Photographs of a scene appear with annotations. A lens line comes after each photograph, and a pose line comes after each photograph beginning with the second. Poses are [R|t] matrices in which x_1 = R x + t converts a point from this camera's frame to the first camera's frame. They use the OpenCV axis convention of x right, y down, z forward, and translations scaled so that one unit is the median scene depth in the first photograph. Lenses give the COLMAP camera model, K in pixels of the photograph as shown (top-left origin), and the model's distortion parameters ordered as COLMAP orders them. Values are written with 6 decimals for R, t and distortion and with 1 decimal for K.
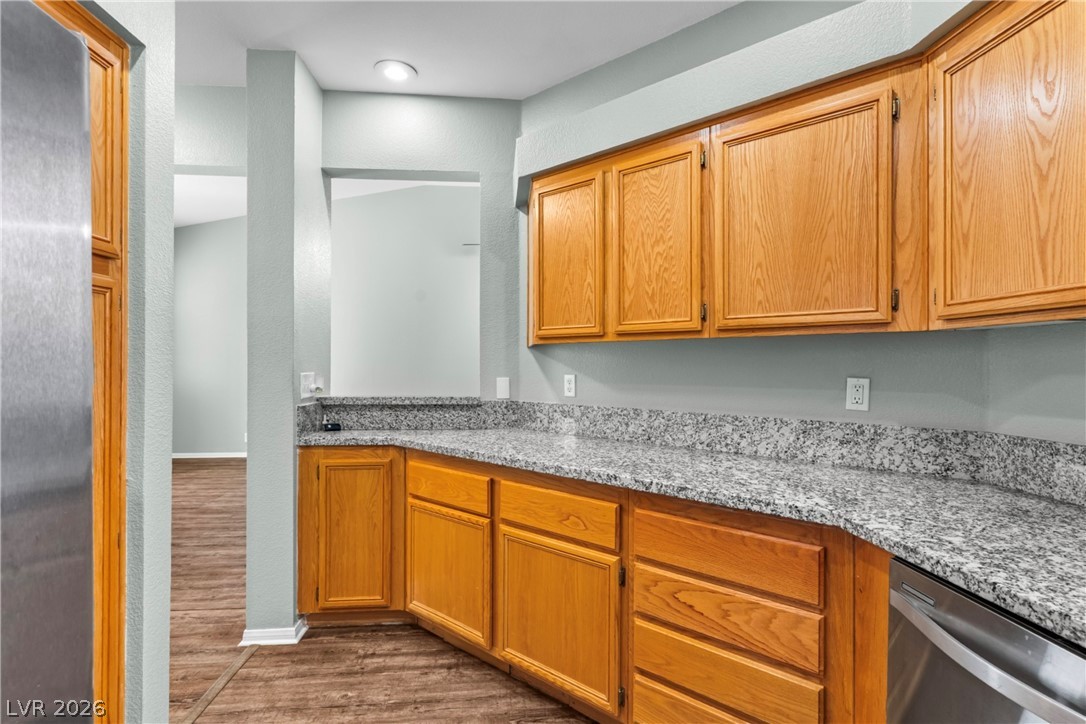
lens RADIAL K [[527.9, 0, 543.0], [0, 527.9, 362.0], [0, 0, 1]] dist [0.001973, 0.000203]
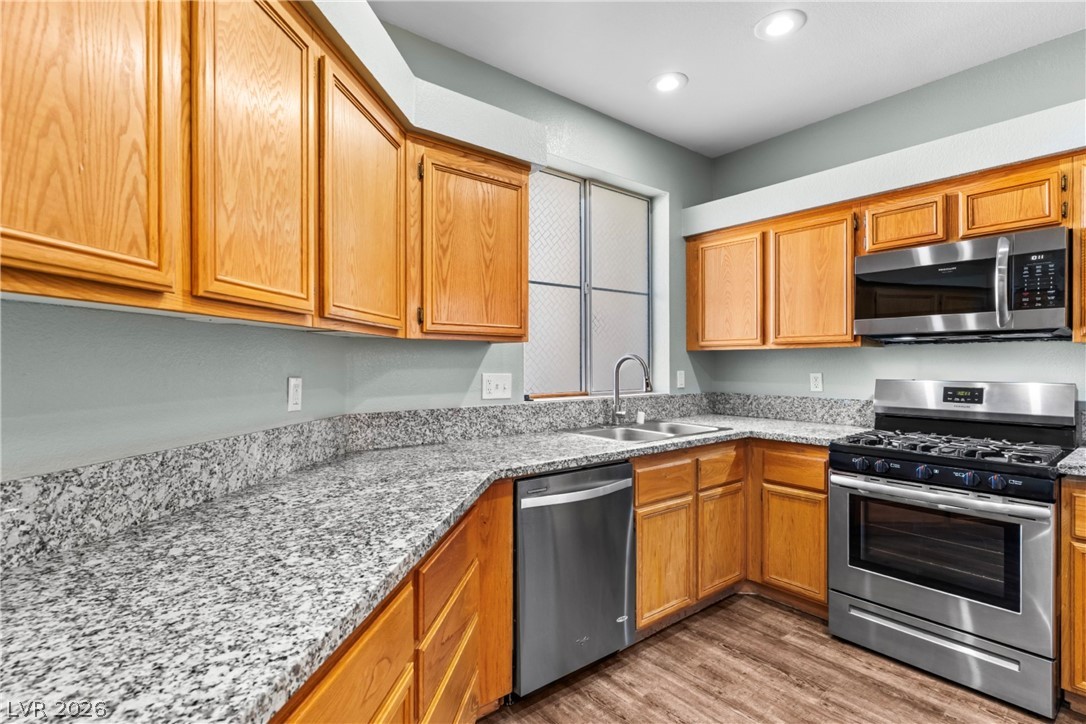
lens RADIAL K [[522.0, 0, 543.0], [0, 522.0, 362.0], [0, 0, 1]] dist [0.002314, -0.000020]
pose [[-0.567940, -0.000726, 0.823070, -0.436631], [-0.004773, 0.999986, -0.002411, 0.001838], [-0.823056, -0.005298, -0.567935, 1.133244]]
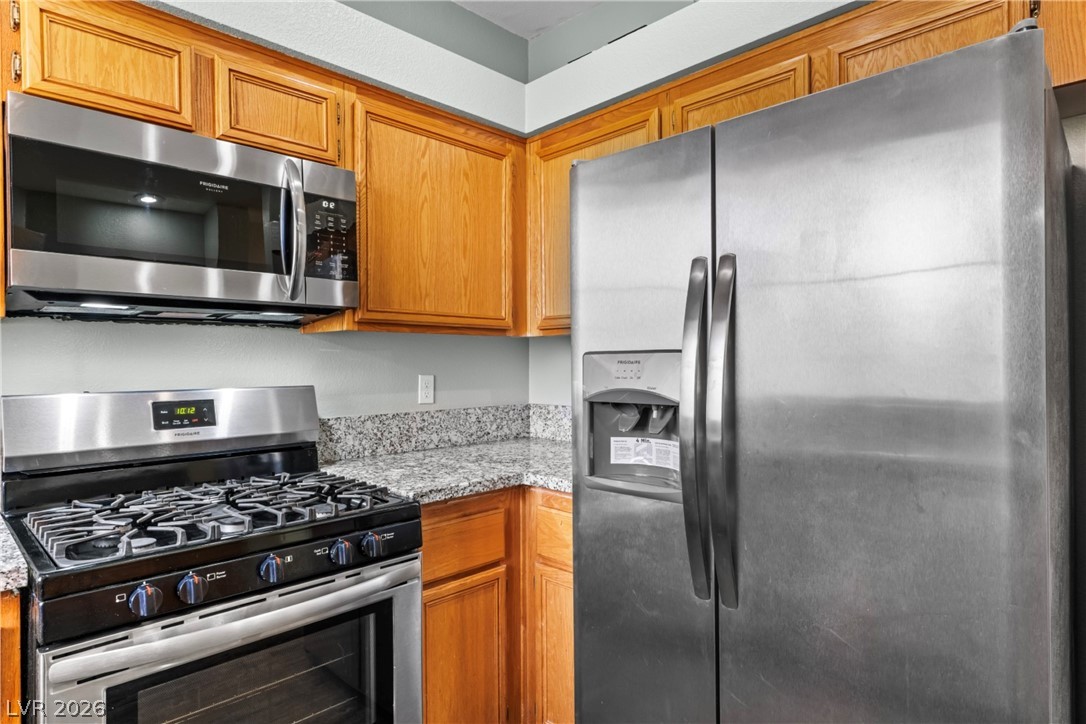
lens RADIAL K [[612.3, 0, 543.9], [0, 612.3, 364.5], [0, 0, 1]] dist [0.002938, 0.001194]
pose [[-0.750263, 0.006187, -0.661111, 0.240423], [0.010054, 0.999947, -0.002052, 0.012629], [0.661063, -0.008187, -0.750285, 0.525405]]
